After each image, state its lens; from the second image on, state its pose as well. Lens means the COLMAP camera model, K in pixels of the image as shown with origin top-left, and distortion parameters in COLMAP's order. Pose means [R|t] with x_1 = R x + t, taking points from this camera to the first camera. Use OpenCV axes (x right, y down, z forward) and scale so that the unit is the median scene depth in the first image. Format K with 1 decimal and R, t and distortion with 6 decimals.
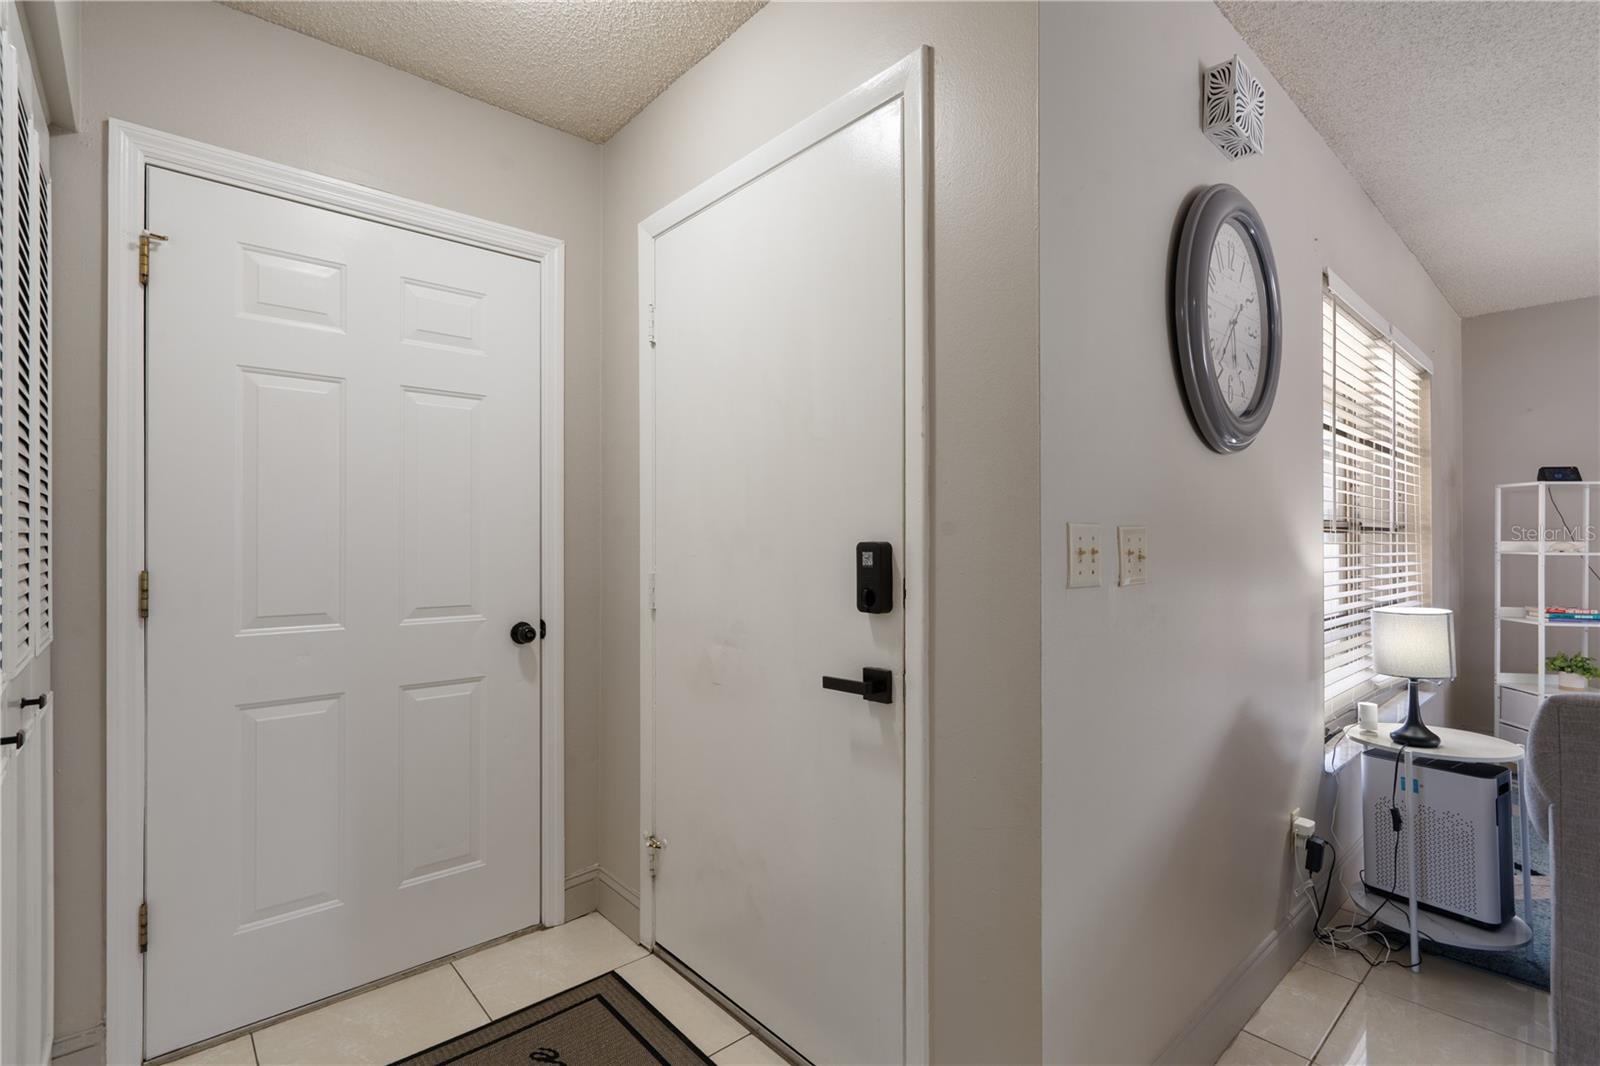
lens RADIAL K [[738.0, 0, 799.6], [0, 738.0, 535.2], [0, 0, 1]] dist [0.001217, -0.000577]
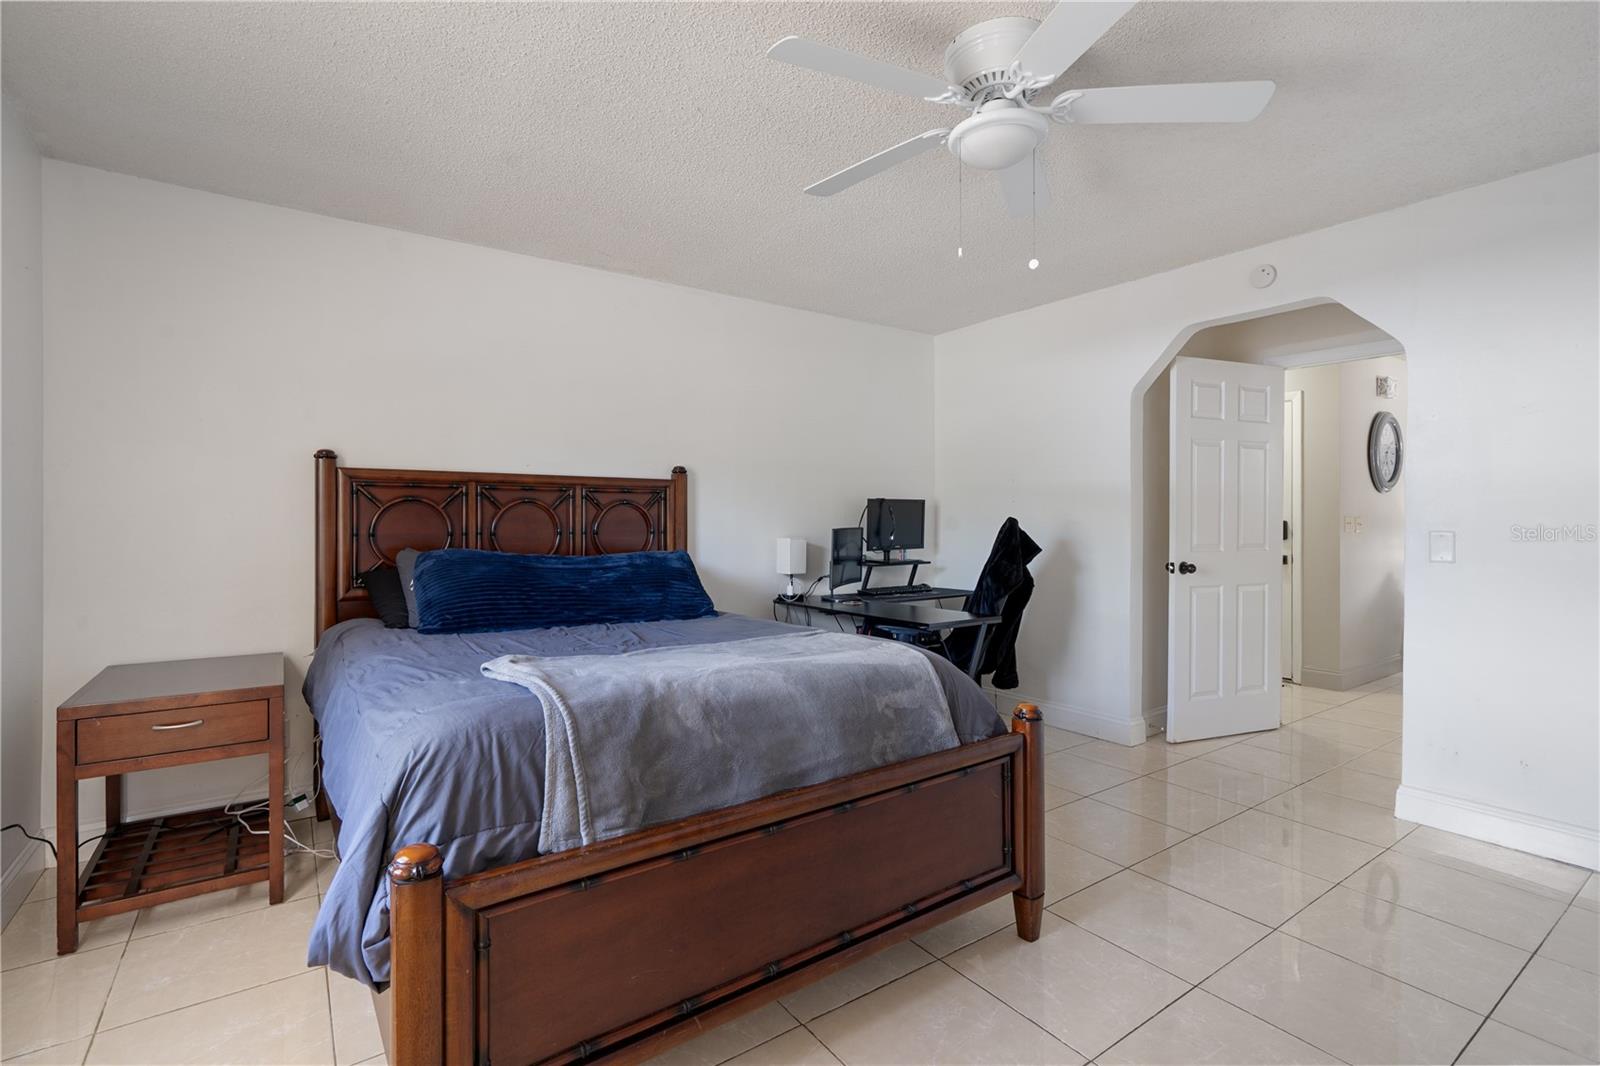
lens RADIAL K [[738.0, 0, 801.0], [0, 738.0, 528.9], [0, 0, 1]] dist [0.001217, -0.000577]
pose [[0.994520, -0.001108, -0.104536, -1.640814], [0.002475, 0.999913, 0.012949, -0.007522], [0.104513, -0.013137, 0.994437, -2.509568]]
